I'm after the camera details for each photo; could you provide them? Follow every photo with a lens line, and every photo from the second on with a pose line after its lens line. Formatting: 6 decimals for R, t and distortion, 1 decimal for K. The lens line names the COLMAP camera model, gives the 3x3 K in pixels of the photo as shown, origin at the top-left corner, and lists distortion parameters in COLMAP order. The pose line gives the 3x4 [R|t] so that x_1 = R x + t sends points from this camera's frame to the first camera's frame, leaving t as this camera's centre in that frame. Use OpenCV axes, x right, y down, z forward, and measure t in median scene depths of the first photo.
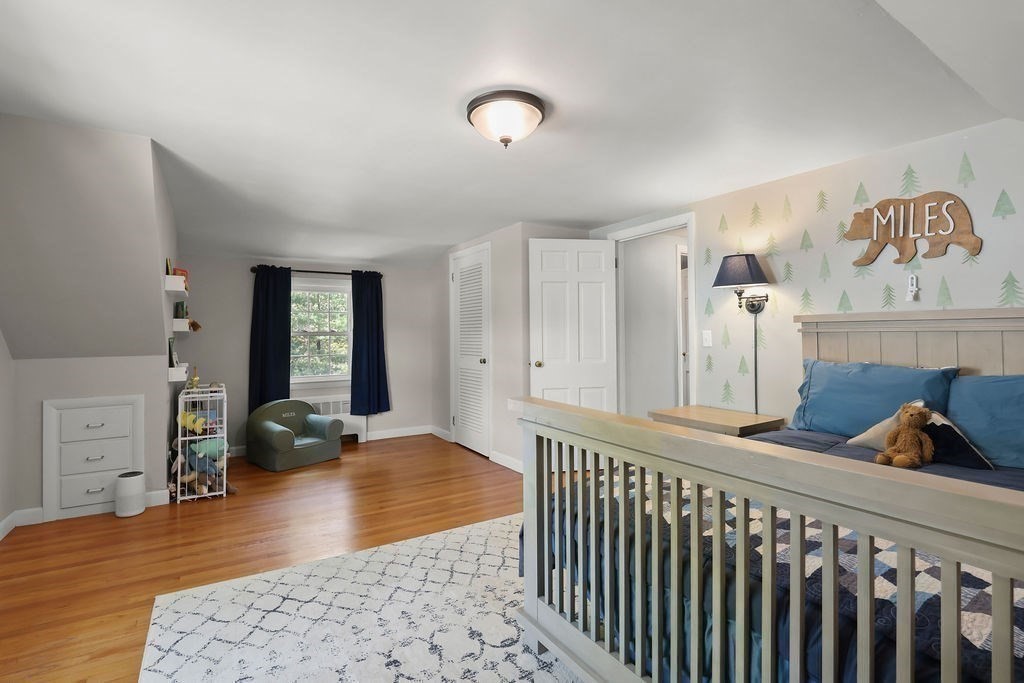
lens RADIAL K [[476.6, 0, 512.0], [0, 476.6, 341.5], [0, 0, 1]] dist [-0.001110, 0.000086]
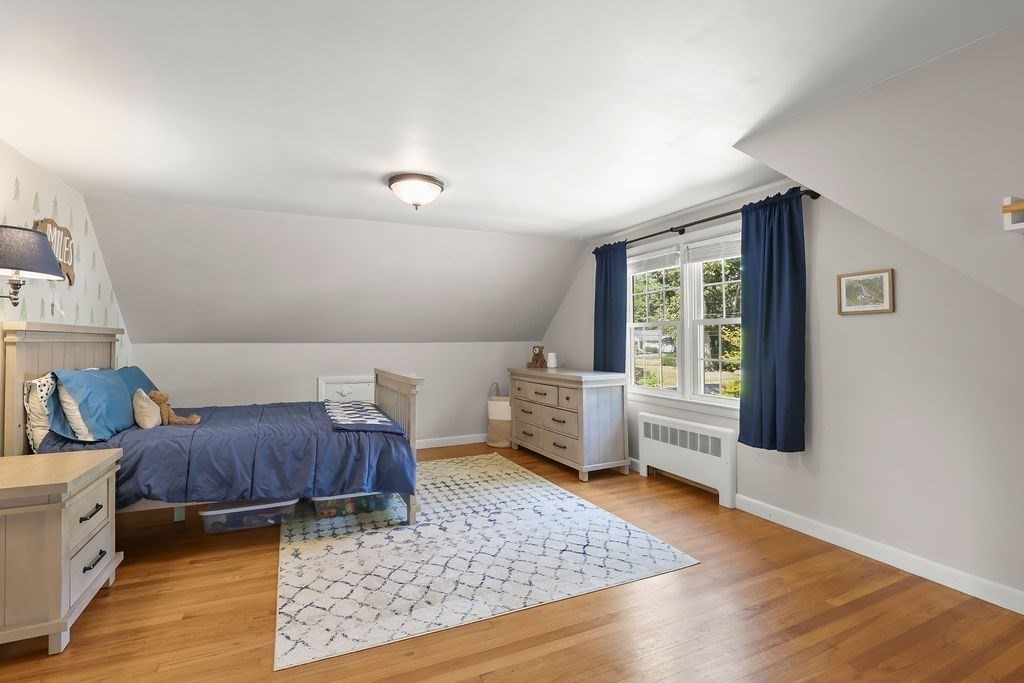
lens RADIAL K [[476.6, 0, 512.0], [0, 476.6, 341.5], [0, 0, 1]] dist [-0.001110, 0.000086]
pose [[-0.991056, 0.016004, 0.132486, -0.481004], [0.018018, 0.999739, 0.014011, -0.024795], [-0.132227, 0.016273, -0.991086, 2.317277]]
